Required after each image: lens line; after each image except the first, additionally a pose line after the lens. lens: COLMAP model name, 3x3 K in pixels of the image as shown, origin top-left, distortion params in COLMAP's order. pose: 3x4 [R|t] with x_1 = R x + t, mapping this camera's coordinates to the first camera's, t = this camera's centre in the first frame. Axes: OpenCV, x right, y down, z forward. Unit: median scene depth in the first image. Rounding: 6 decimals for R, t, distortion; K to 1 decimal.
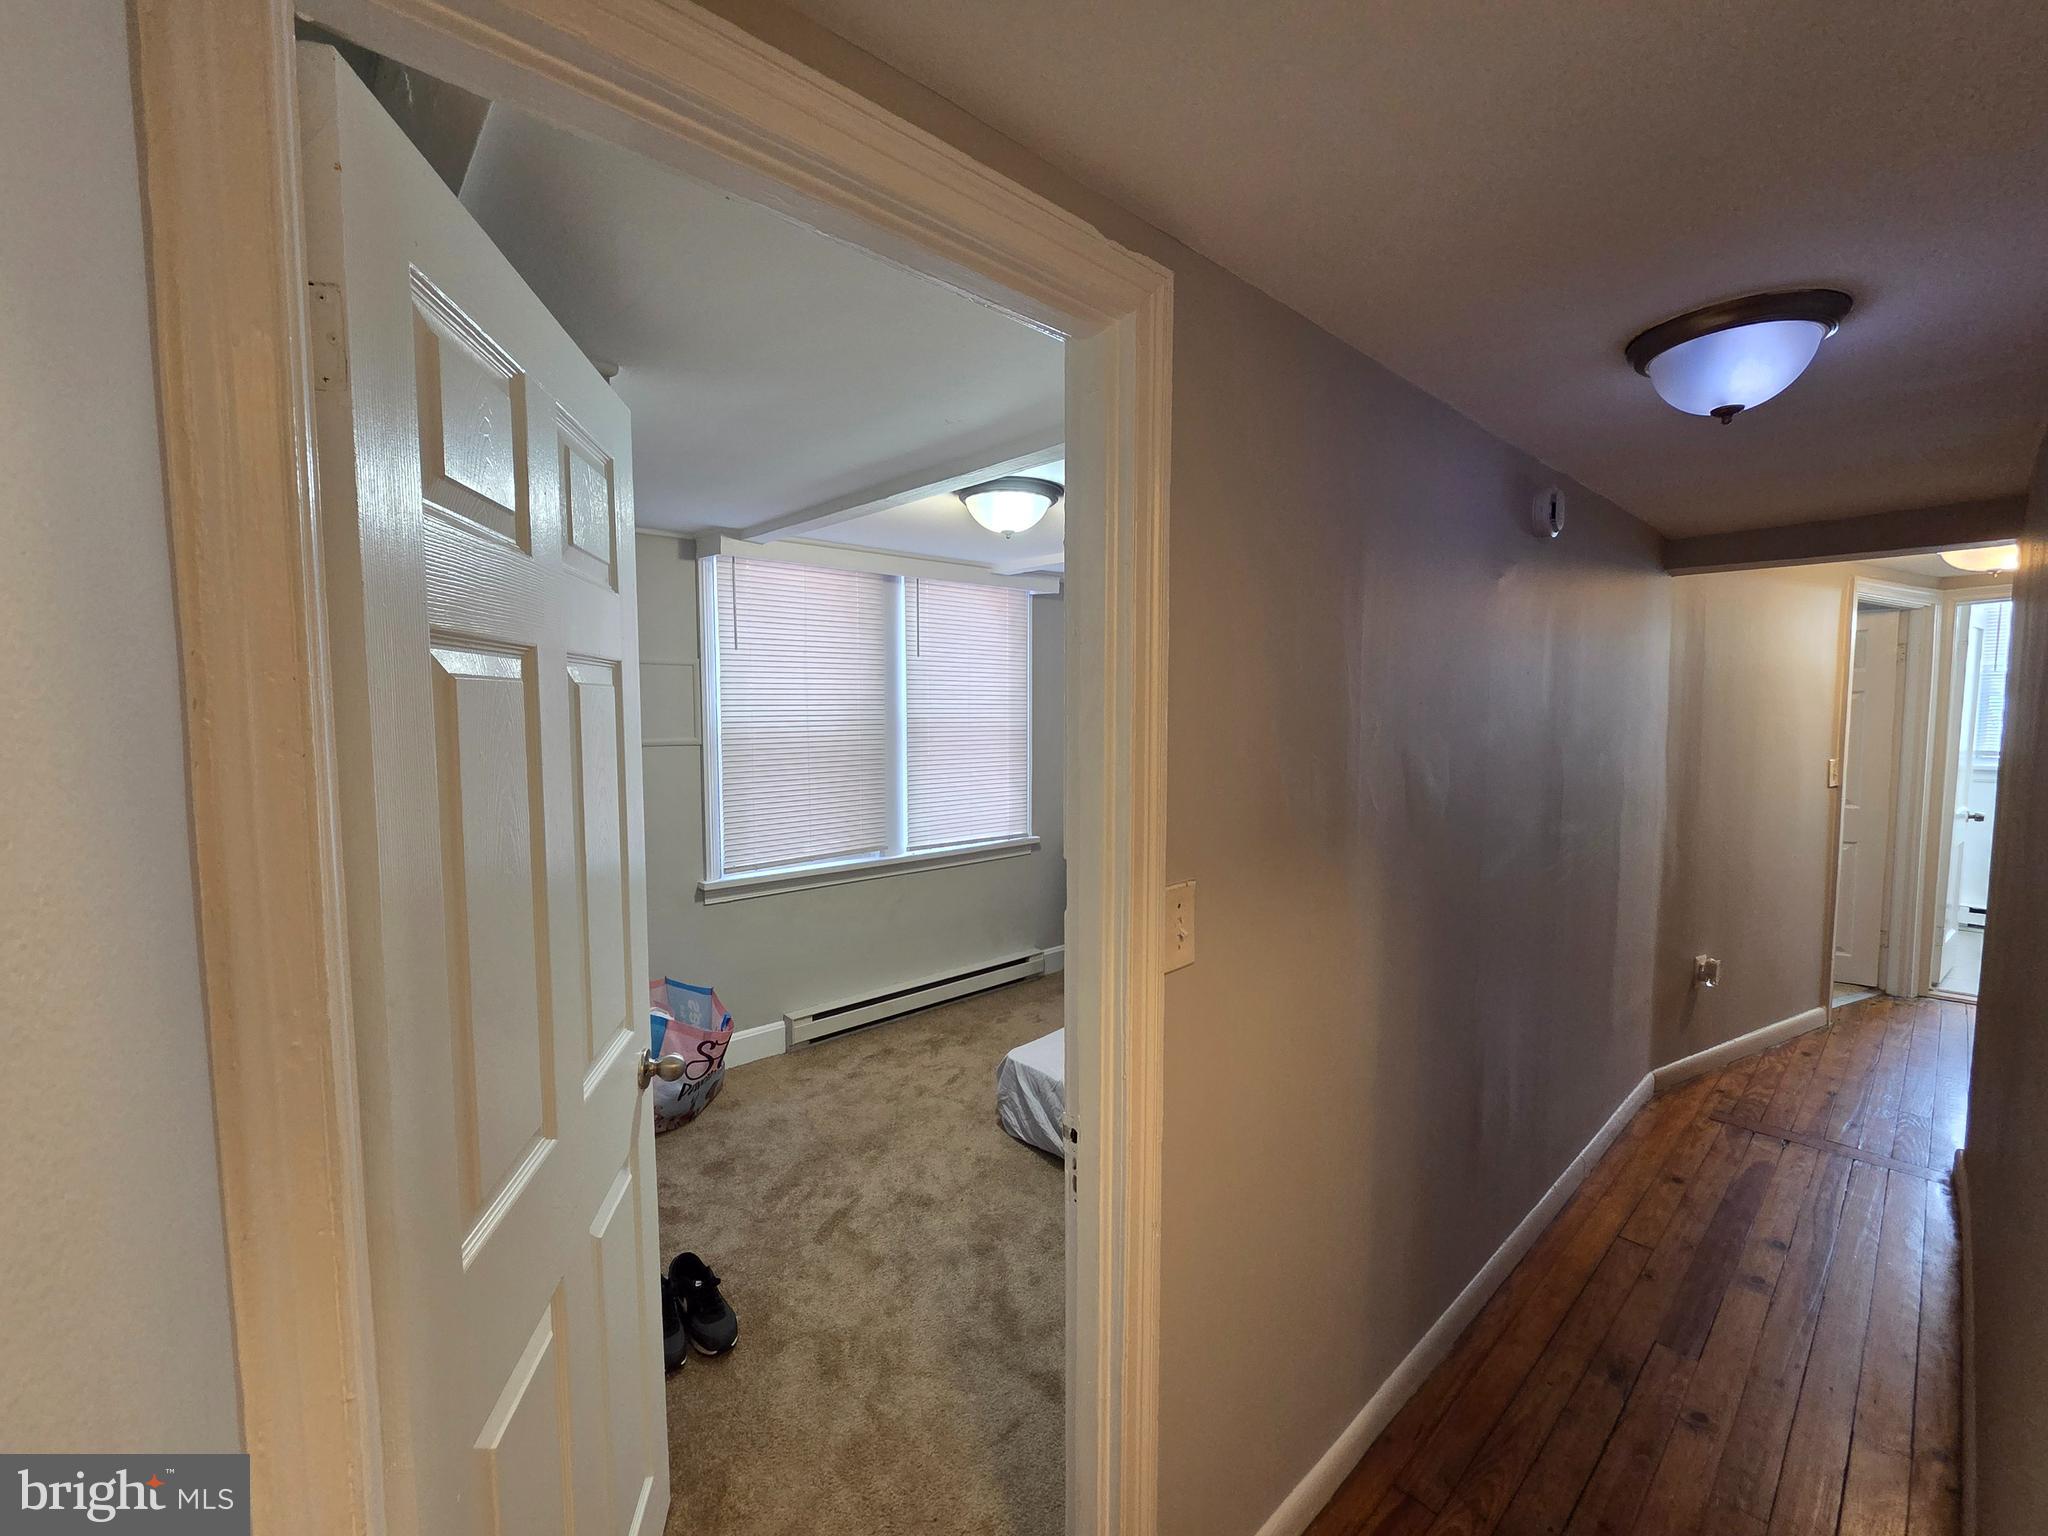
lens RADIAL K [[842.5, 0, 1023.6], [0, 842.5, 765.3], [0, 0, 1]] dist [-0.001367, -0.000539]
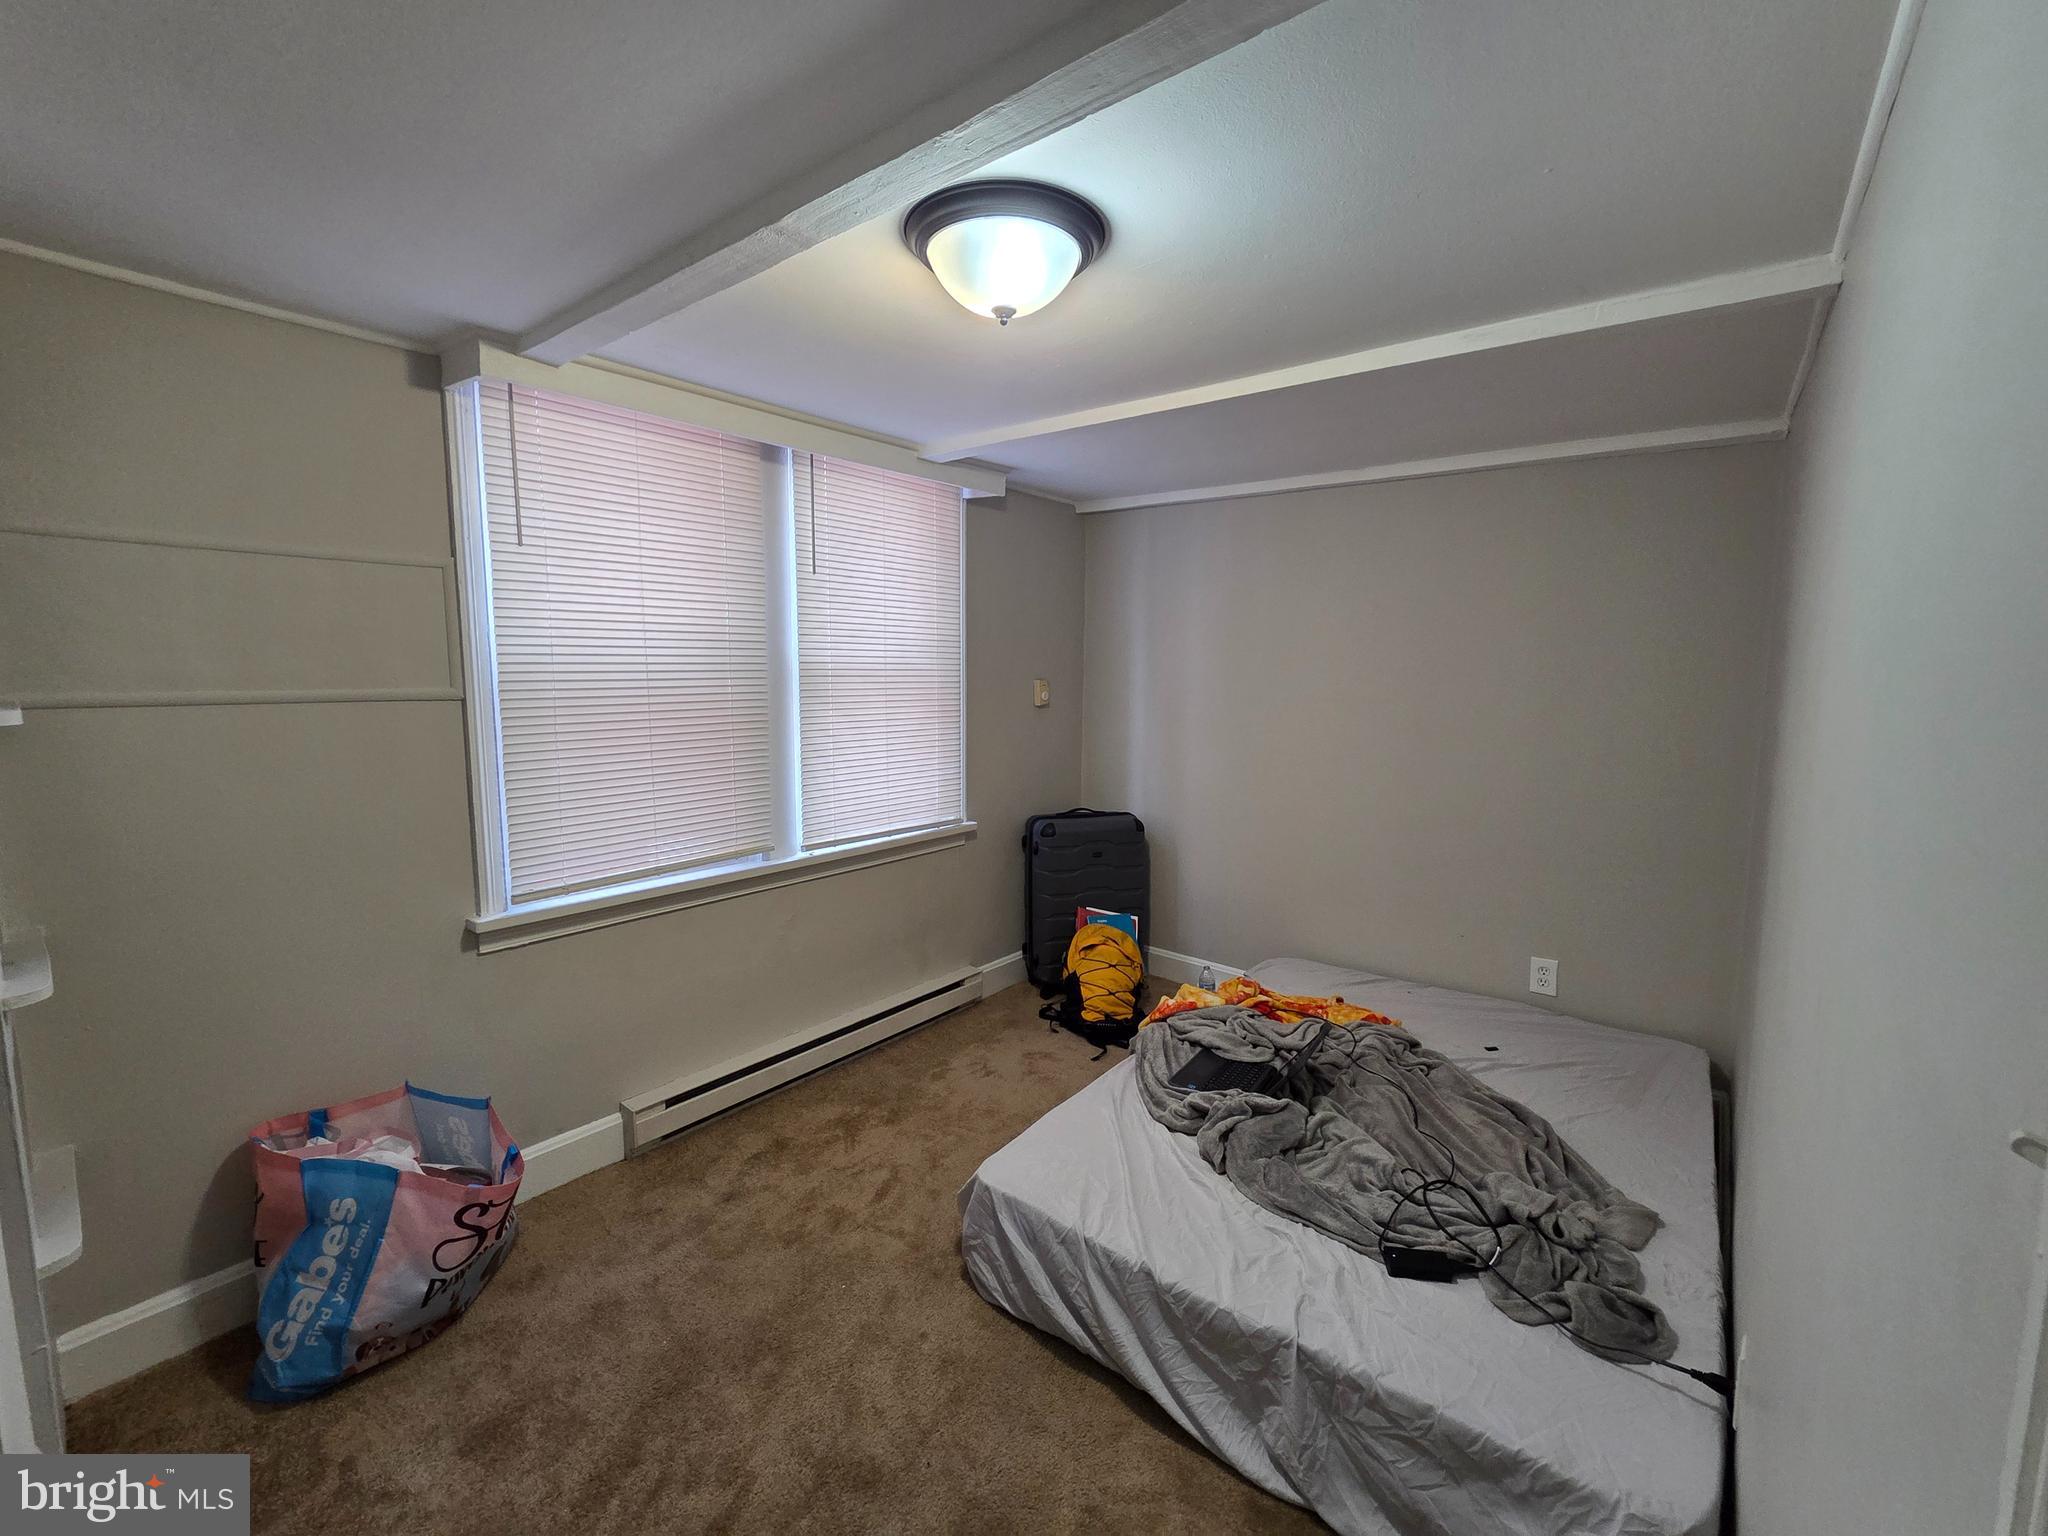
lens RADIAL K [[842.5, 0, 1022.5], [0, 842.5, 763.8], [0, 0, 1]] dist [-0.001367, -0.000539]
pose [[0.989037, -0.011429, 0.147224, -0.071279], [0.004925, 0.998999, 0.044468, -0.002474], [-0.147585, -0.043255, 0.988103, 0.338360]]
